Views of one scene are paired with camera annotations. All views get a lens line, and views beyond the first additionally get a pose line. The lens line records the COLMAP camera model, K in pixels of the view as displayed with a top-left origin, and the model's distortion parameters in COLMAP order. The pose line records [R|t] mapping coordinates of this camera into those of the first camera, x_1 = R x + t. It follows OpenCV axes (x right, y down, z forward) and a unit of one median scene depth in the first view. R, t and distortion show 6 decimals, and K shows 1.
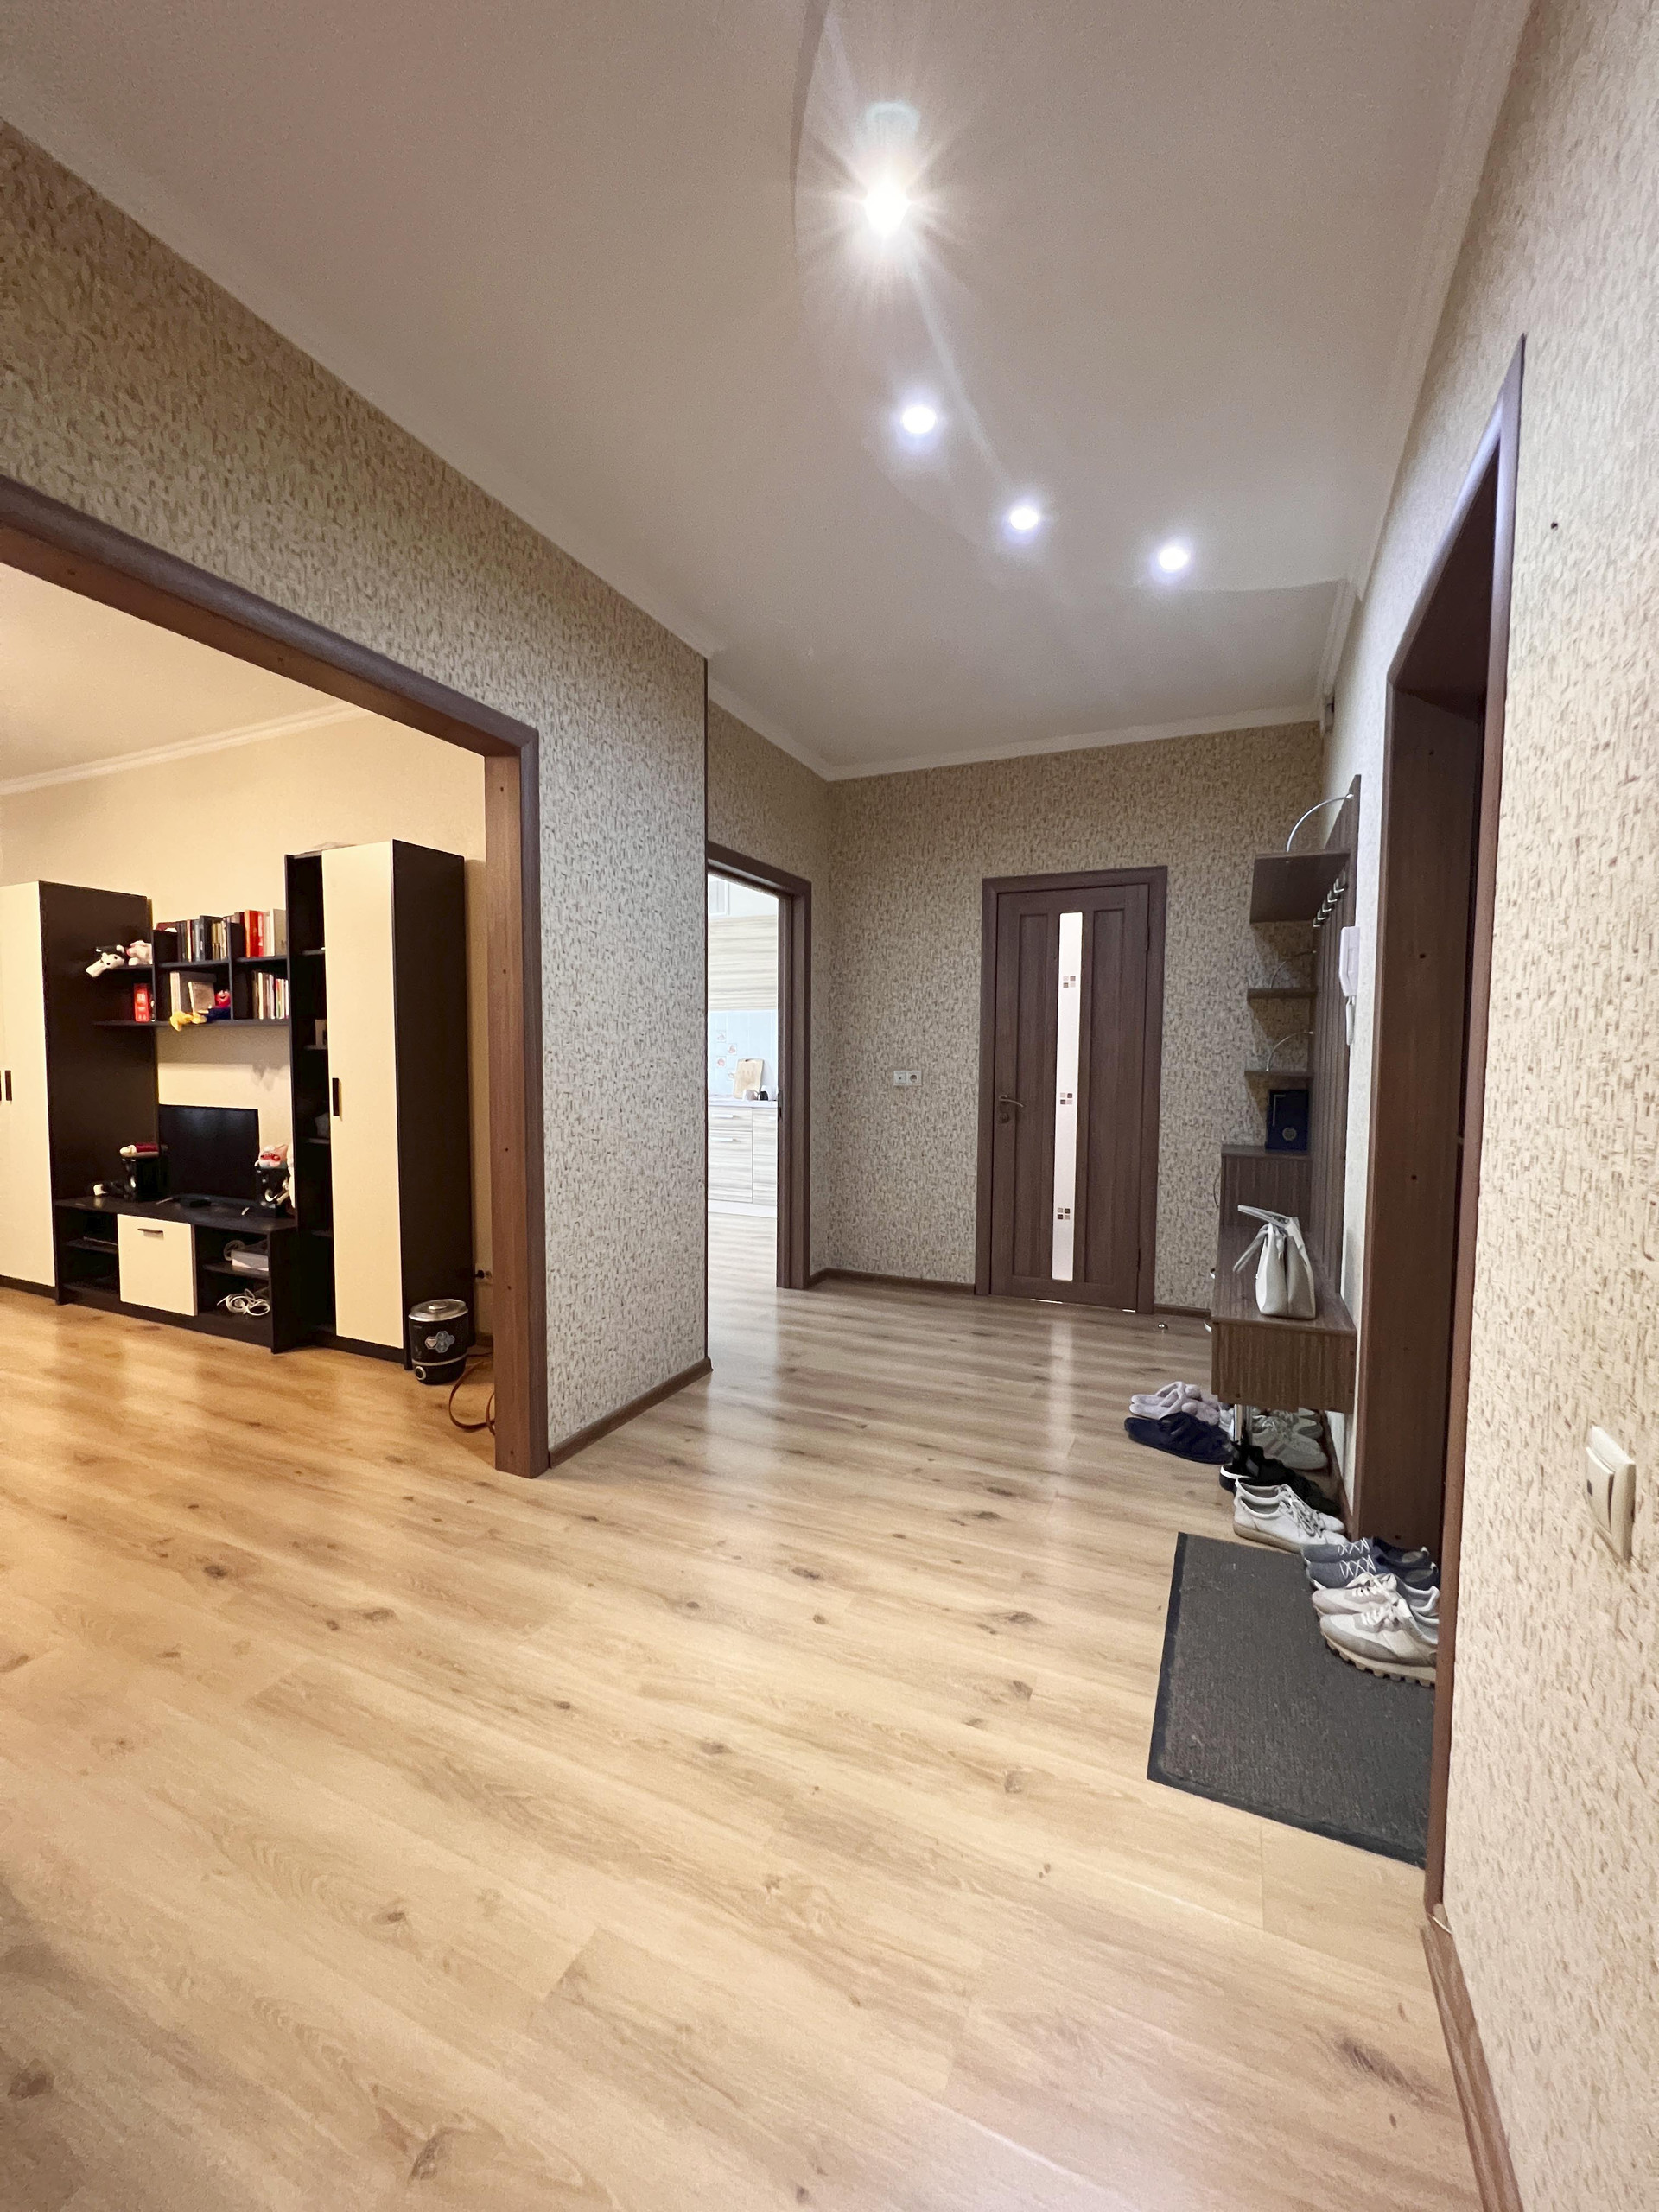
lens RADIAL K [[890.3, 0, 824.6], [0, 890.3, 1110.7], [0, 0, 1]] dist [-0.003137, 0.002215]
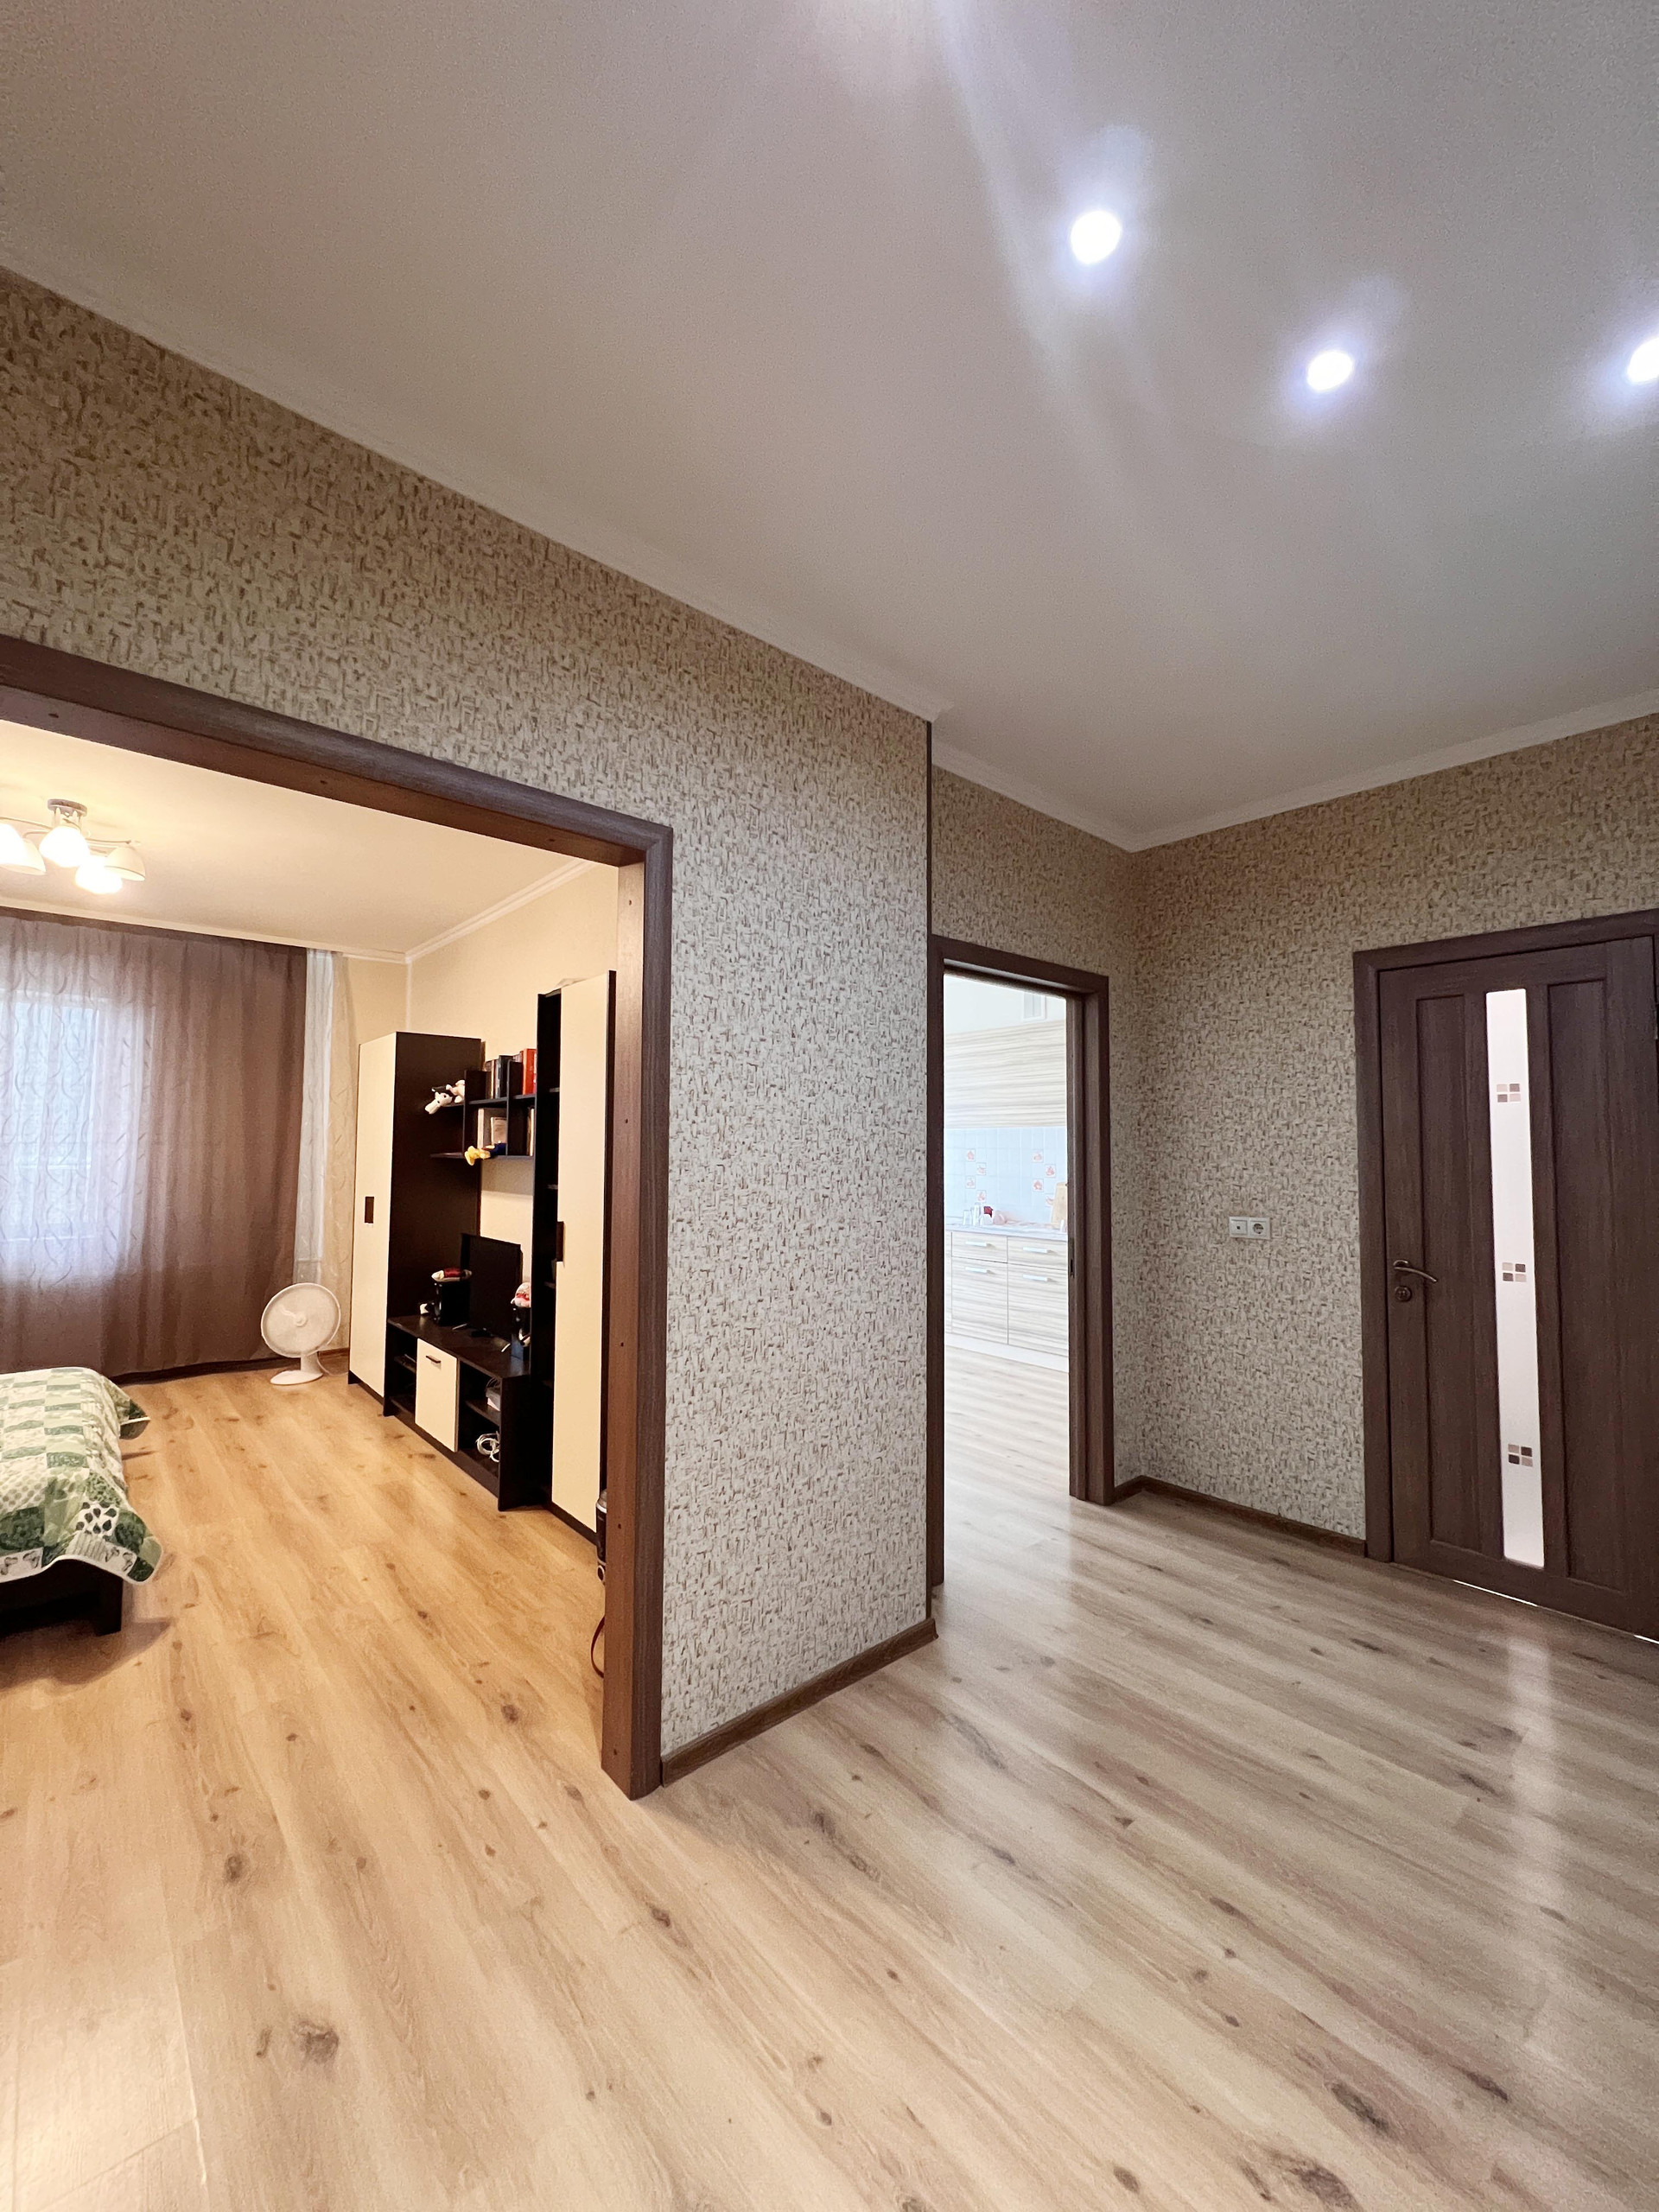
lens RADIAL K [[890.3, 0, 824.6], [0, 890.3, 1110.7], [0, 0, 1]] dist [-0.003137, 0.002215]
pose [[0.914220, -0.021711, -0.404637, 0.121818], [-0.023915, 0.993932, -0.107362, -0.076361], [0.404513, 0.107829, 0.908153, 0.310913]]
